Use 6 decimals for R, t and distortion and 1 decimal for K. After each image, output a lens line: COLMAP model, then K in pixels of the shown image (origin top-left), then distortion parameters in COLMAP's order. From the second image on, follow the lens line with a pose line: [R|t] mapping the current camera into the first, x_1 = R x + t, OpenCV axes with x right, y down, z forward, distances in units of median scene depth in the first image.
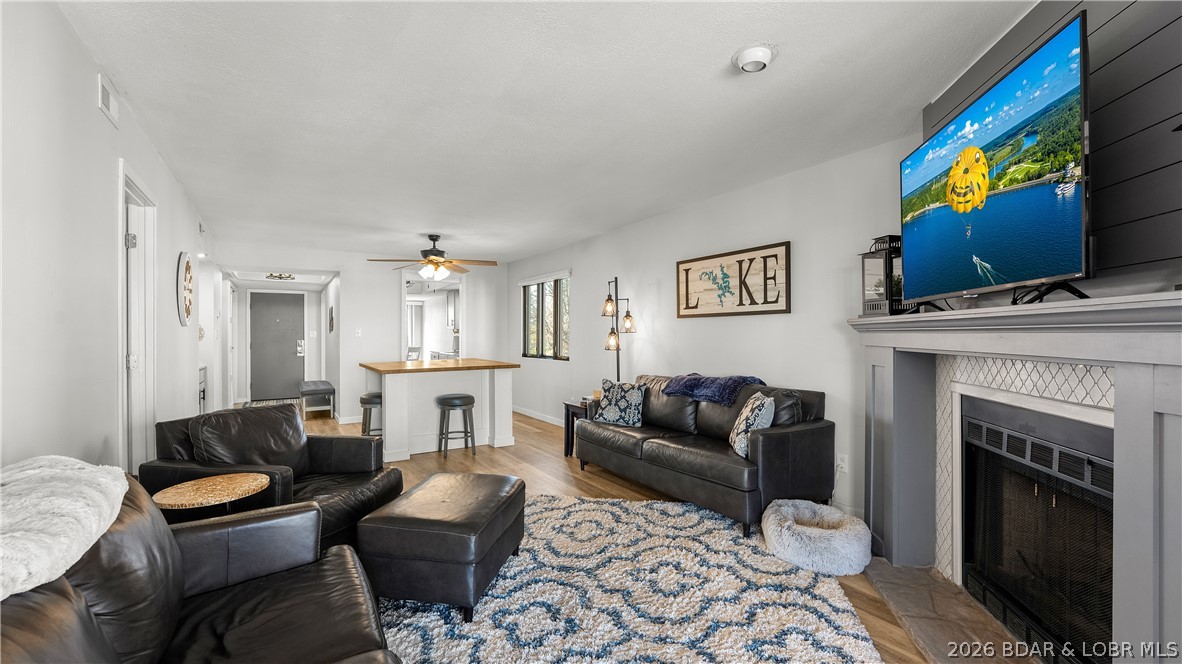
lens RADIAL K [[509.1, 0, 545.4], [0, 509.1, 336.0], [0, 0, 1]] dist [-0.016018, -0.000030]
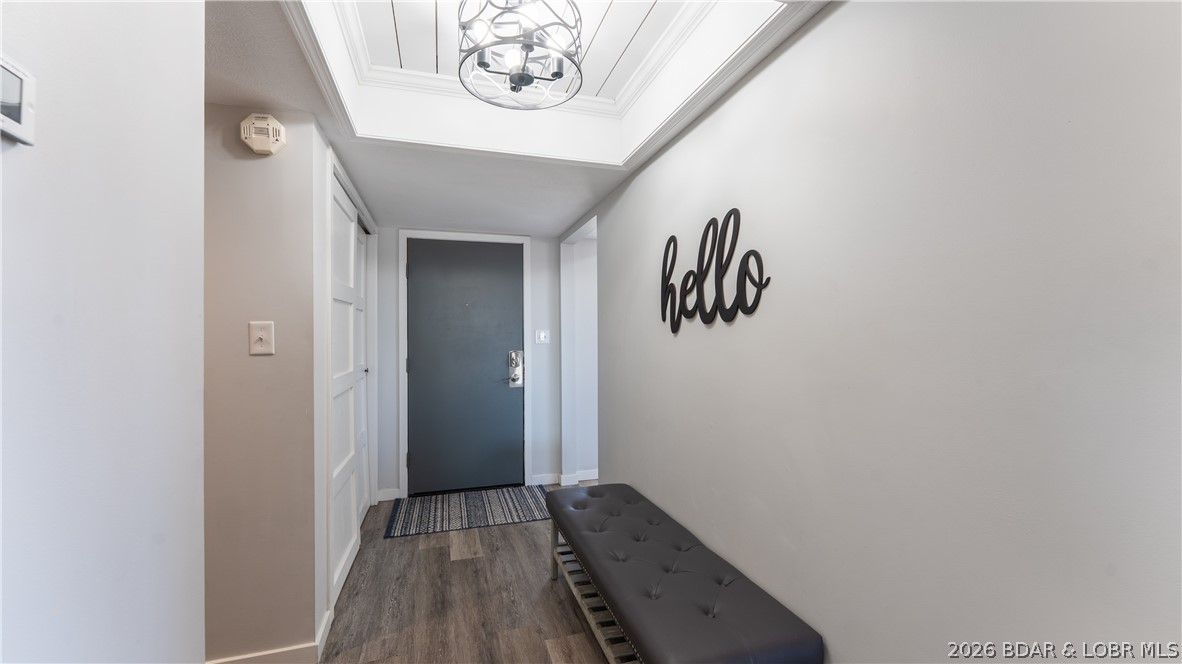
lens RADIAL K [[476.6, 0, 587.0], [0, 476.6, 338.7], [0, 0, 1]] dist [-0.002035, -0.000079]
pose [[0.982927, -0.003902, -0.183954, -0.446499], [0.003650, 0.999992, -0.001708, -0.002188], [0.183959, 0.001008, 0.982933, 0.784157]]
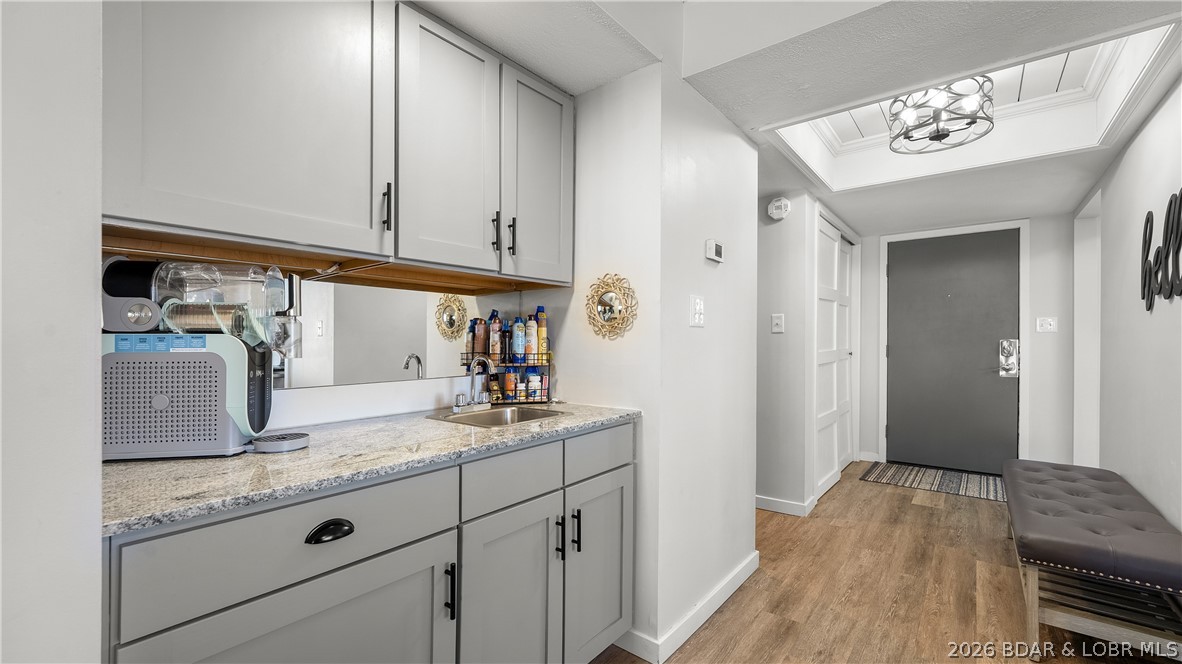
lens RADIAL K [[488.5, 0, 585.2], [0, 488.5, 344.4], [0, 0, 1]] dist [-0.002112, -0.000140]
pose [[0.401704, 0.007714, -0.915737, -0.325985], [-0.001680, 0.999969, 0.007686, 0.011794], [0.915768, -0.001549, 0.401705, 0.662014]]
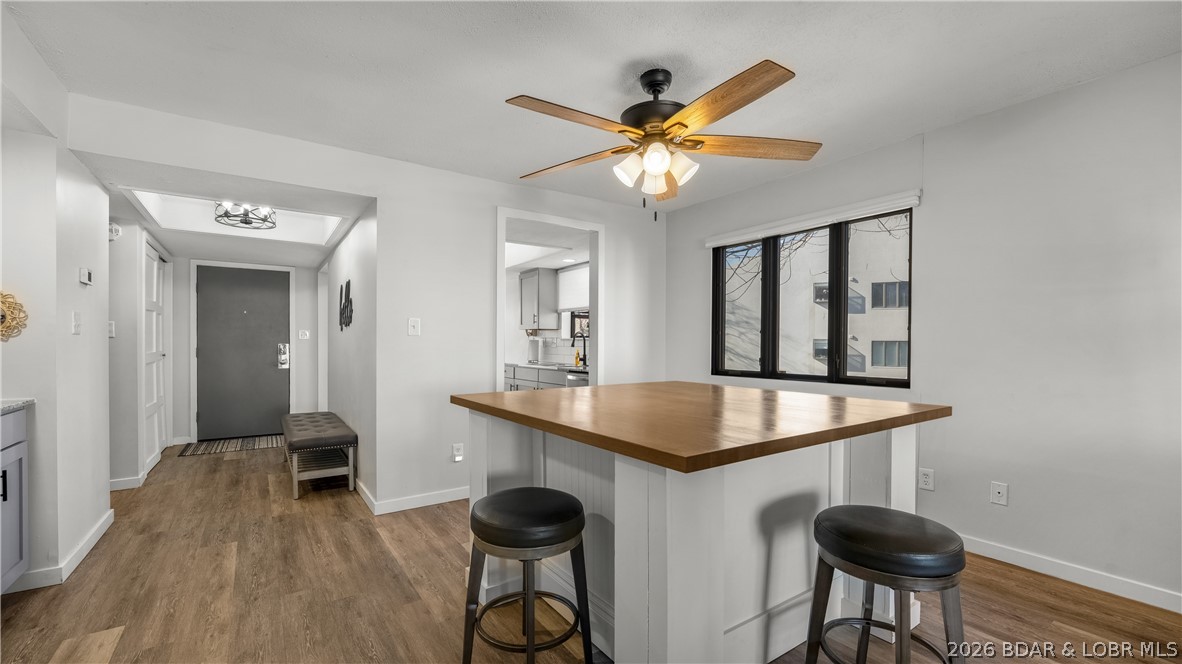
lens RADIAL K [[480.3, 0, 572.7], [0, 480.3, 351.9], [0, 0, 1]] dist [-0.001698, -0.000333]
pose [[0.994806, 0.005714, 0.101633, -0.232796], [-0.006967, 0.999904, 0.011975, 0.010199], [-0.101555, -0.012621, 0.994750, 0.461897]]
